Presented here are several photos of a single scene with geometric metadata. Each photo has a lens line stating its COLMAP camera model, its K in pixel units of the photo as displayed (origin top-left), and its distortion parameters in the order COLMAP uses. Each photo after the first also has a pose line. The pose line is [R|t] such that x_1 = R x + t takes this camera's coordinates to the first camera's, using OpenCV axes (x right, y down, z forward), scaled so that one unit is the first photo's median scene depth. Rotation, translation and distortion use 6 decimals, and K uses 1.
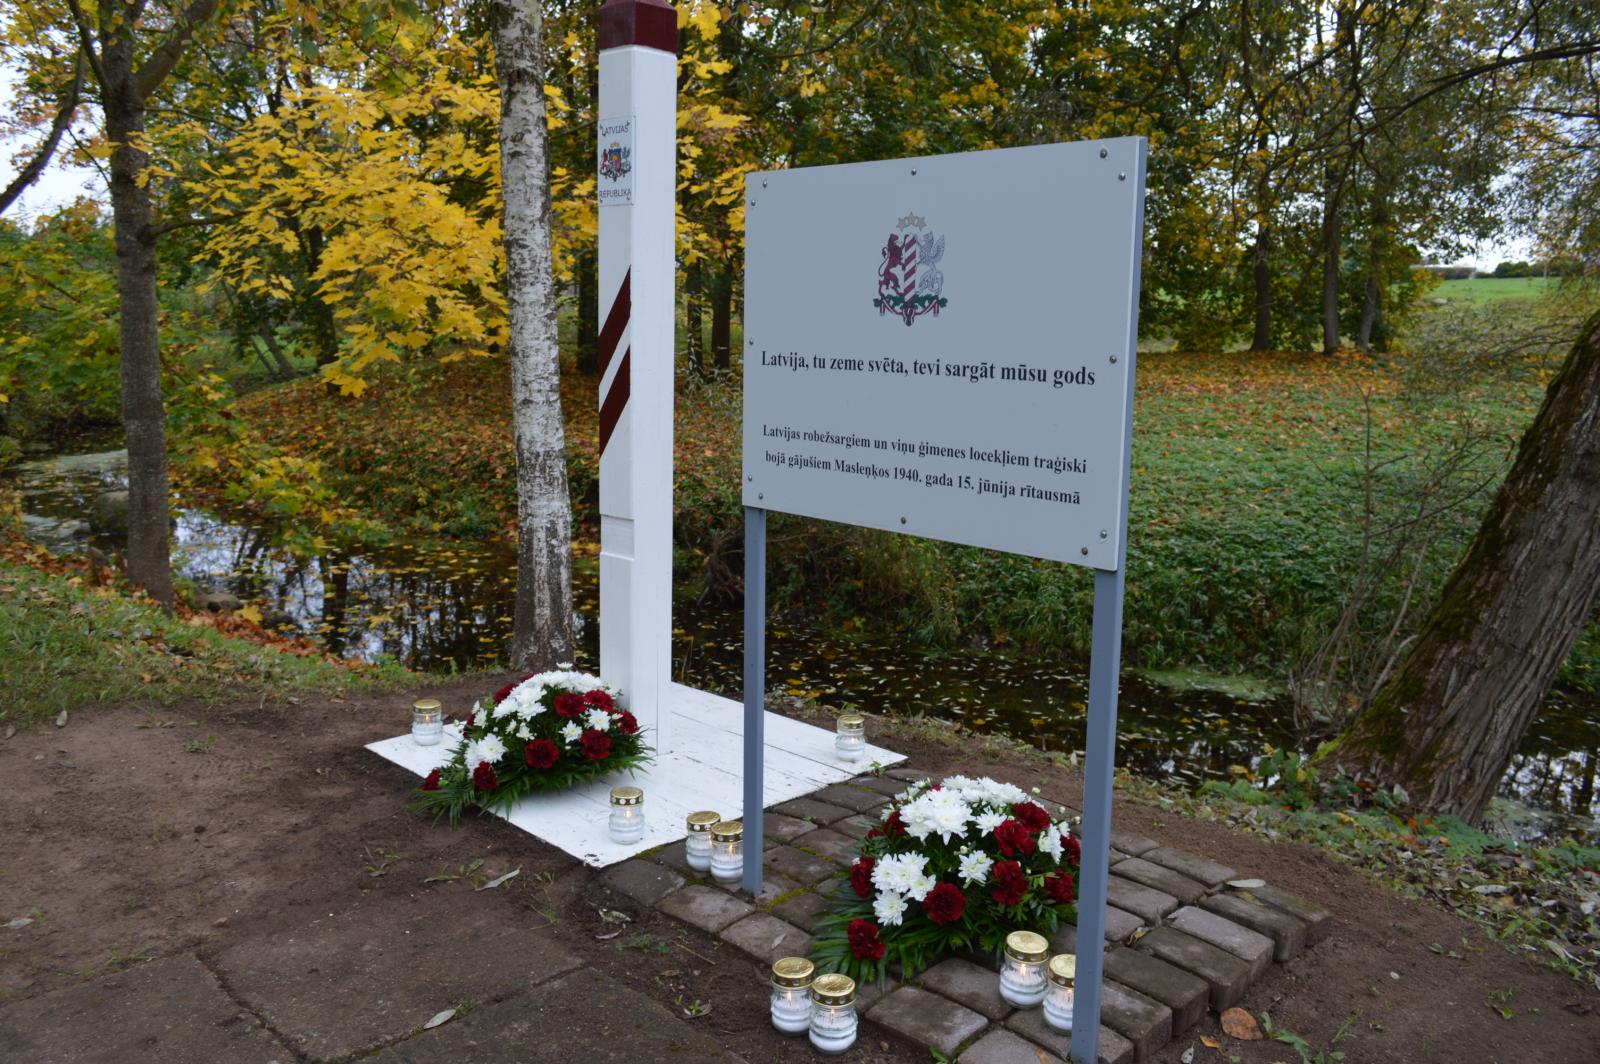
lens RADIAL K [[1279.0, 0, 793.2], [0, 1279.0, 524.5], [0, 0, 1]] dist [-0.012356, 0.008395]
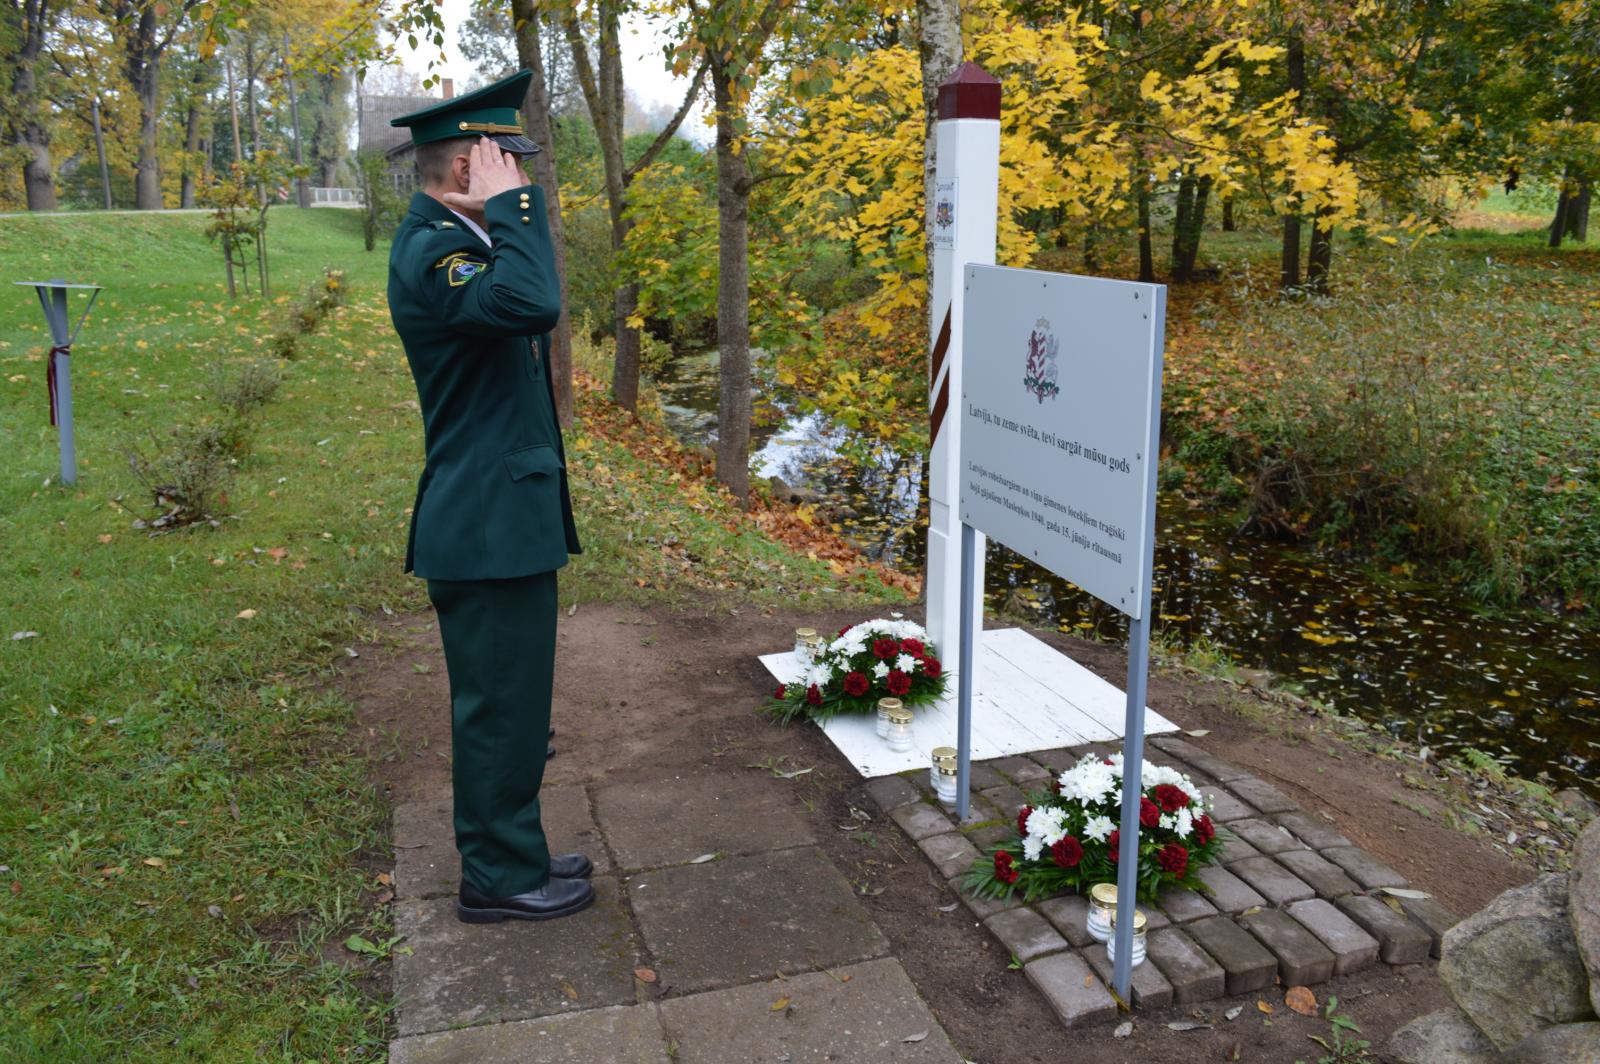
lens RADIAL K [[1279.0, 0, 793.2], [0, 1279.0, 524.5], [0, 0, 1]] dist [-0.012356, 0.008395]
pose [[0.891522, 0.084880, -0.444953, 0.293418], [-0.048944, 0.994587, 0.091663, -0.092004], [0.450325, -0.059941, 0.890850, -0.165260]]
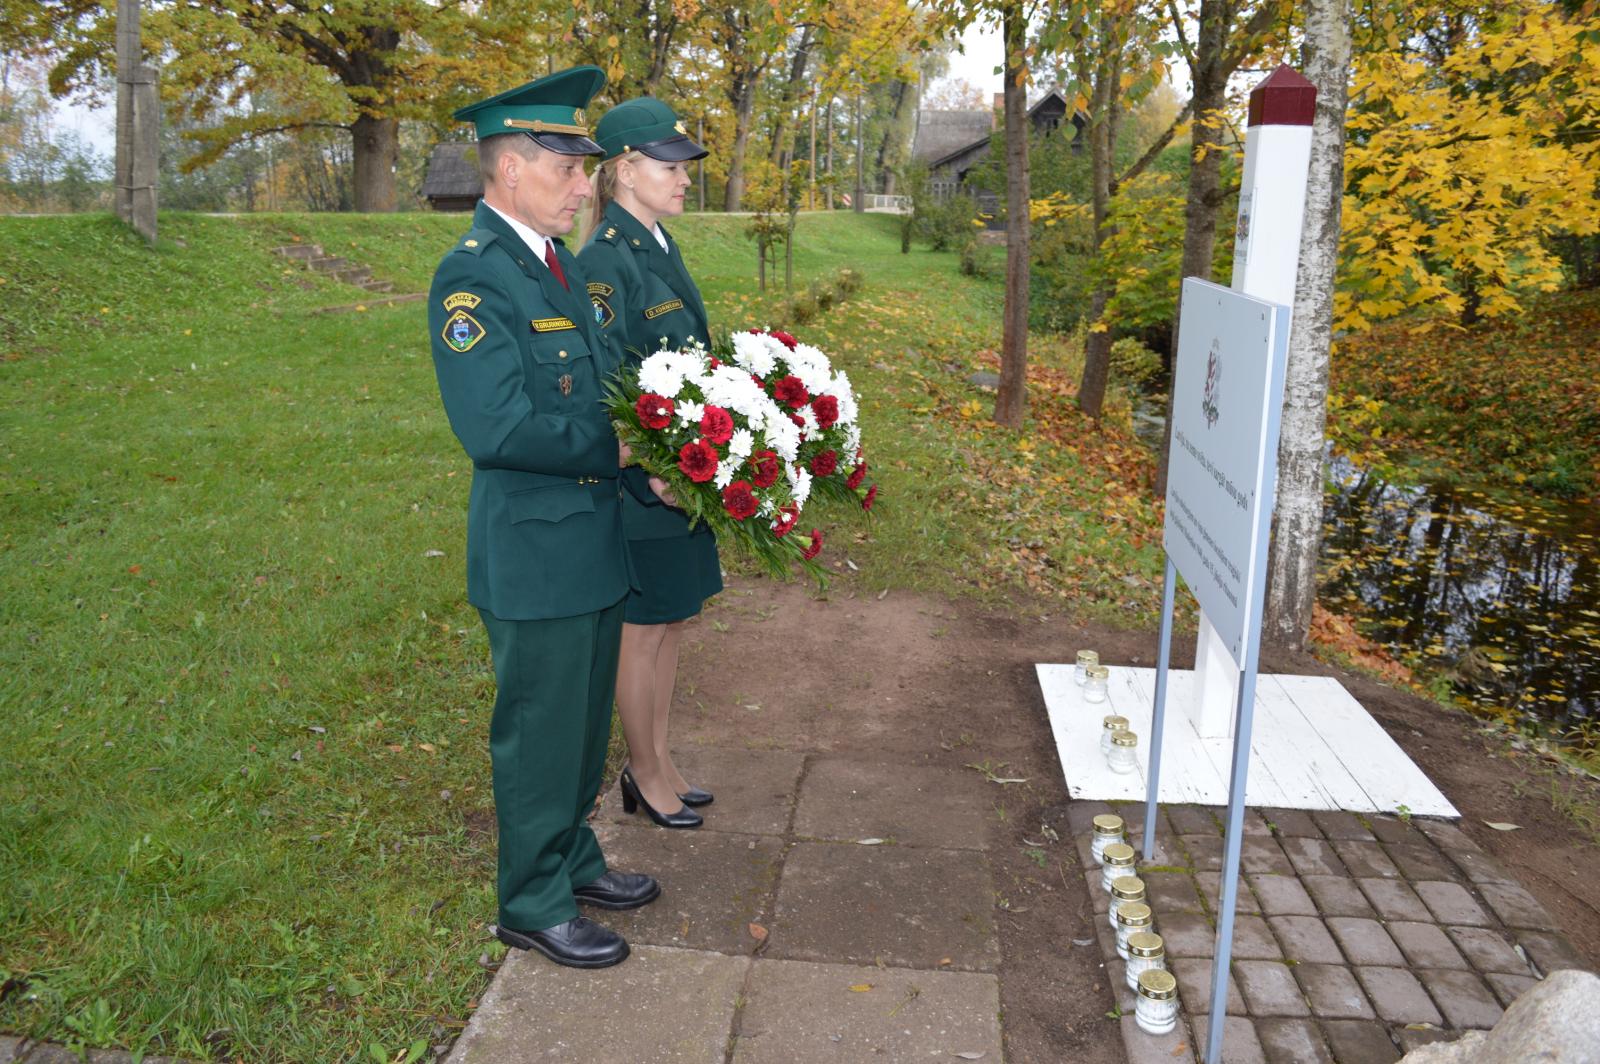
lens RADIAL K [[1233.9, 0, 797.4], [0, 1233.9, 524.5], [0, 0, 1]] dist [-0.016591, 0.003537]
pose [[0.638416, 0.174819, -0.749575, 0.471909], [-0.120031, 0.984563, 0.127393, -0.110184], [0.760275, 0.008643, 0.649544, -0.021880]]
